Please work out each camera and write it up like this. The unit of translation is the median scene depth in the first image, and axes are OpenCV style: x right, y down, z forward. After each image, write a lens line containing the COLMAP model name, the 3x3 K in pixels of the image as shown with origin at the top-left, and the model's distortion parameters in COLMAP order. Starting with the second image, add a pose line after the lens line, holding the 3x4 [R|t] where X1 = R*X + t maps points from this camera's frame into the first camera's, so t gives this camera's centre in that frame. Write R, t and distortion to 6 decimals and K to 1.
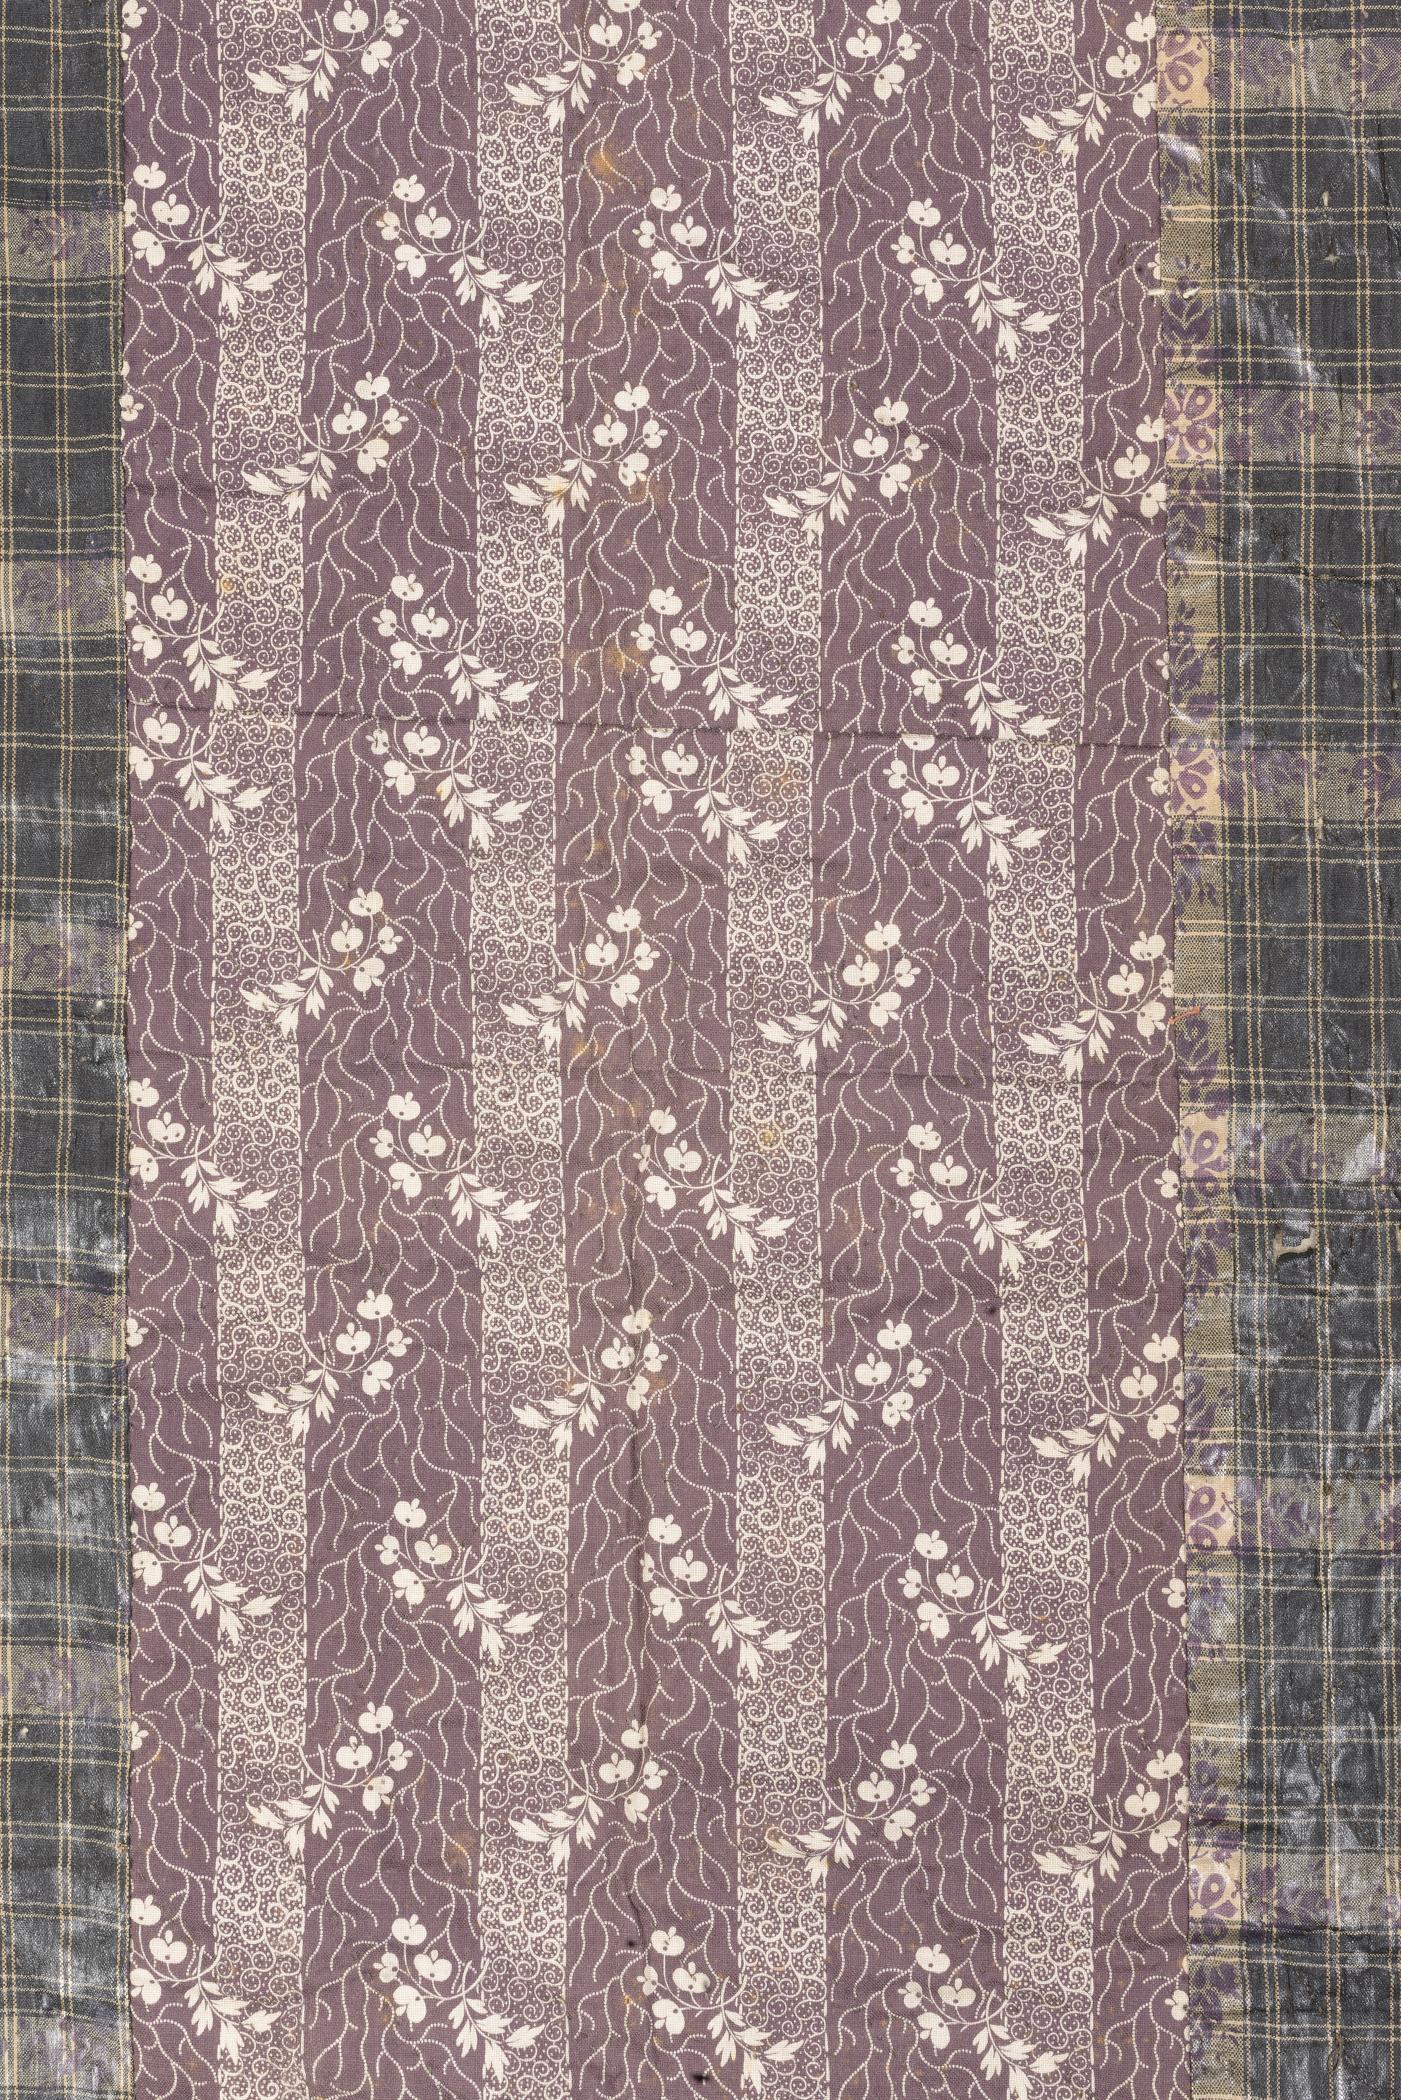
lens RADIAL K [[2874.1, 0, 701.3], [0, 2874.1, 1043.9], [0, 0, 1]] dist [-0.008792, 0.000000]
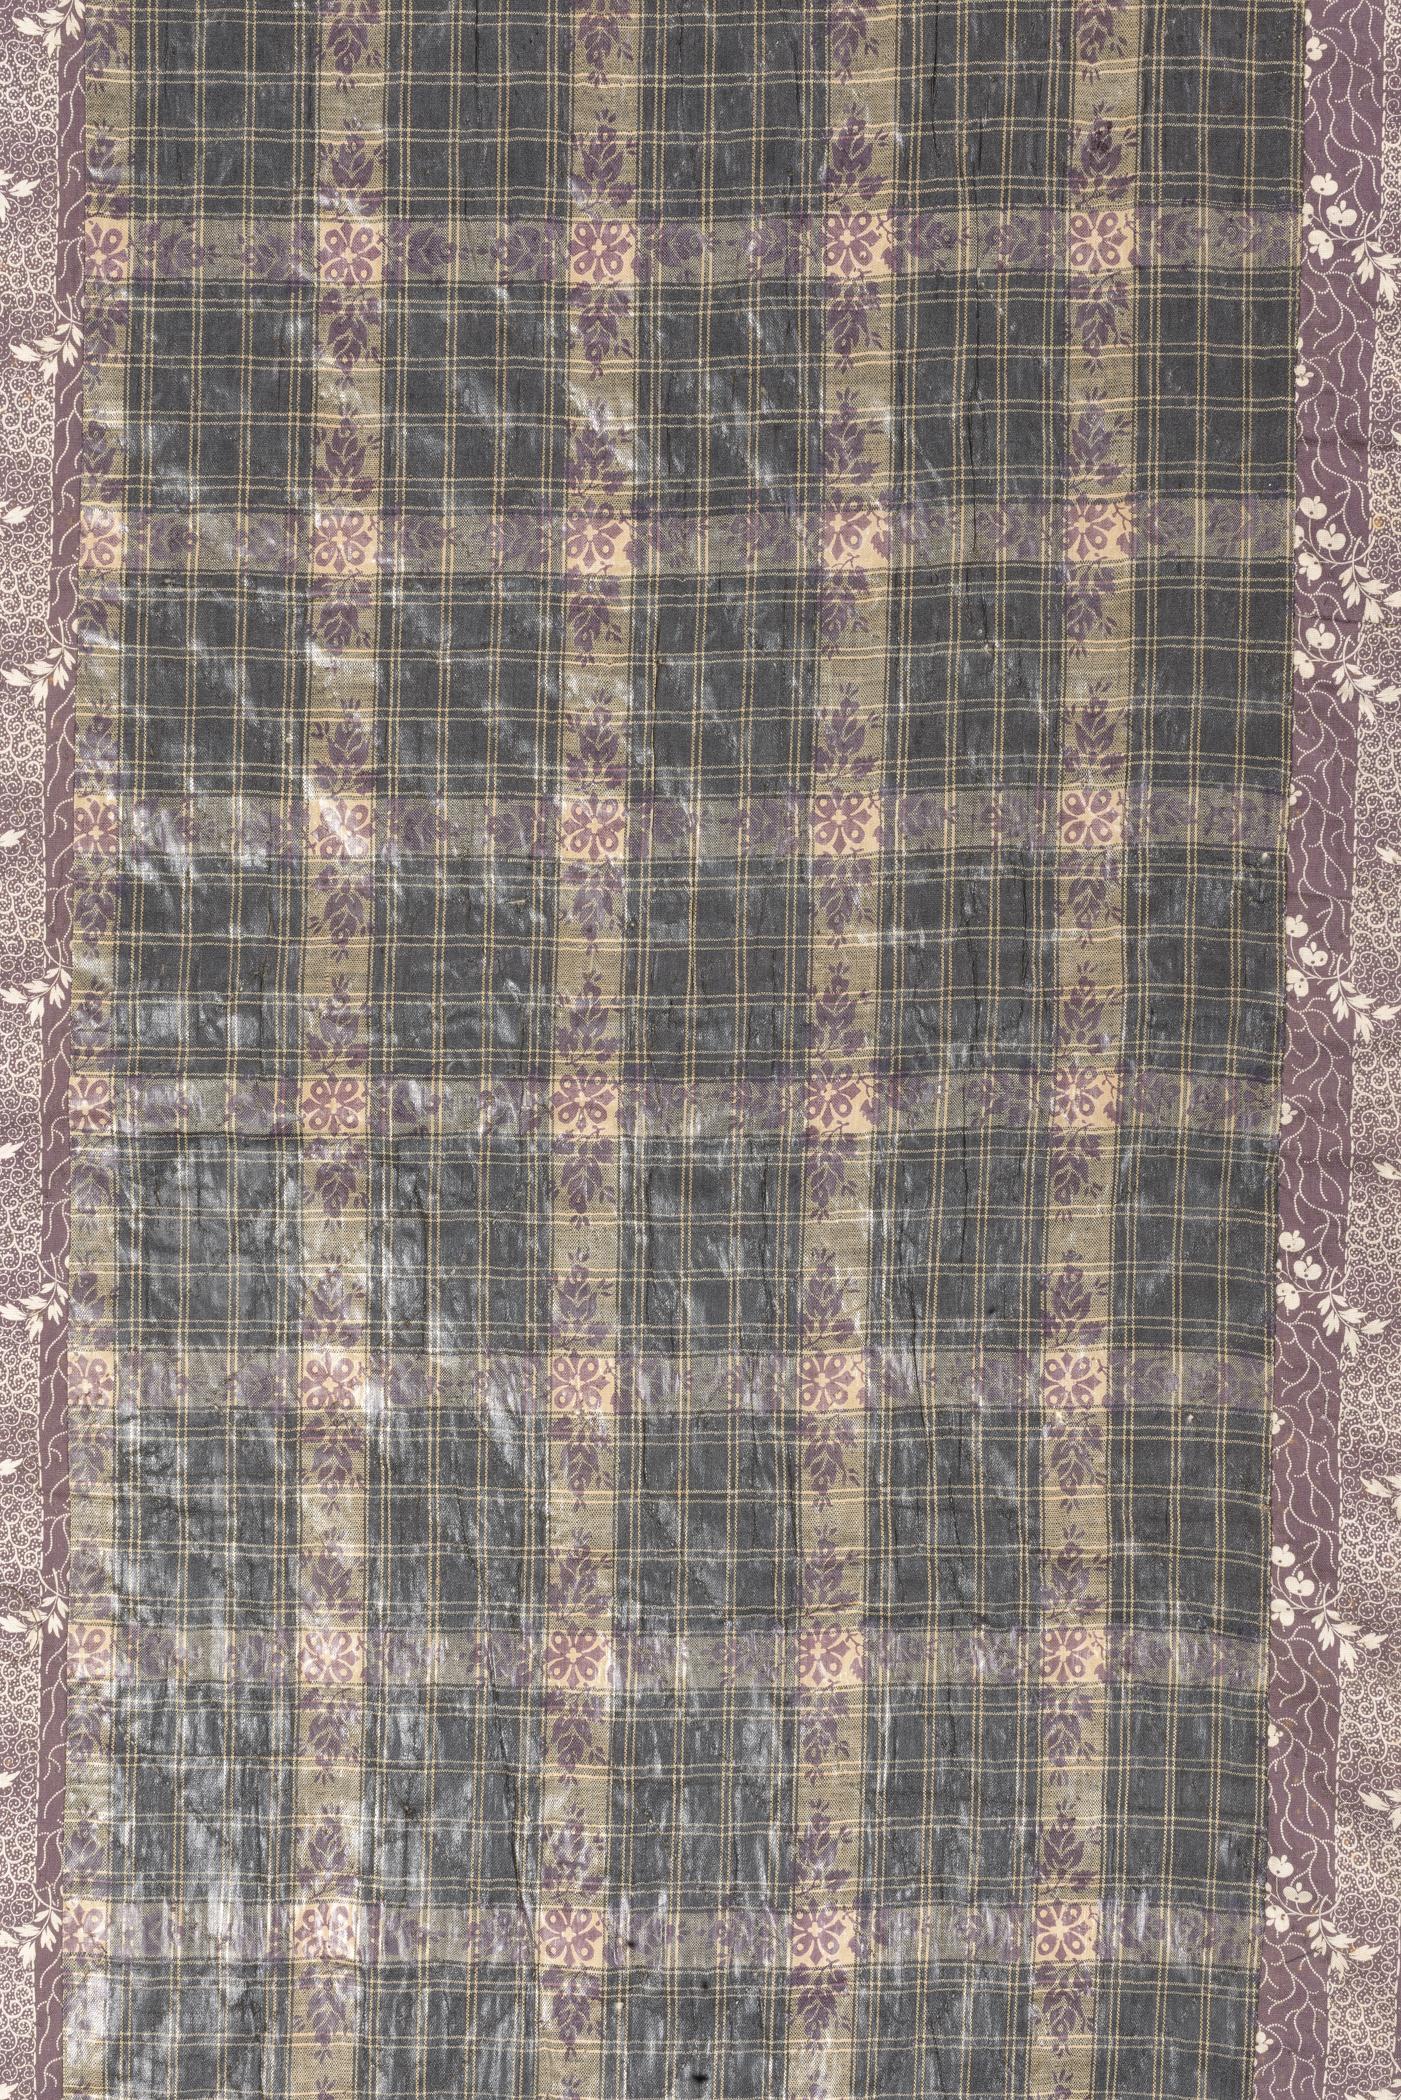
lens RADIAL K [[2874.1, 0, 699.1], [0, 2874.1, 1056.4], [0, 0, 1]] dist [-0.008792, 0.000000]
pose [[0.999534, 0.026323, -0.015464, -0.436447], [-0.024719, 0.995070, 0.096045, -0.041116], [0.017916, -0.095618, 0.995257, -0.274090]]
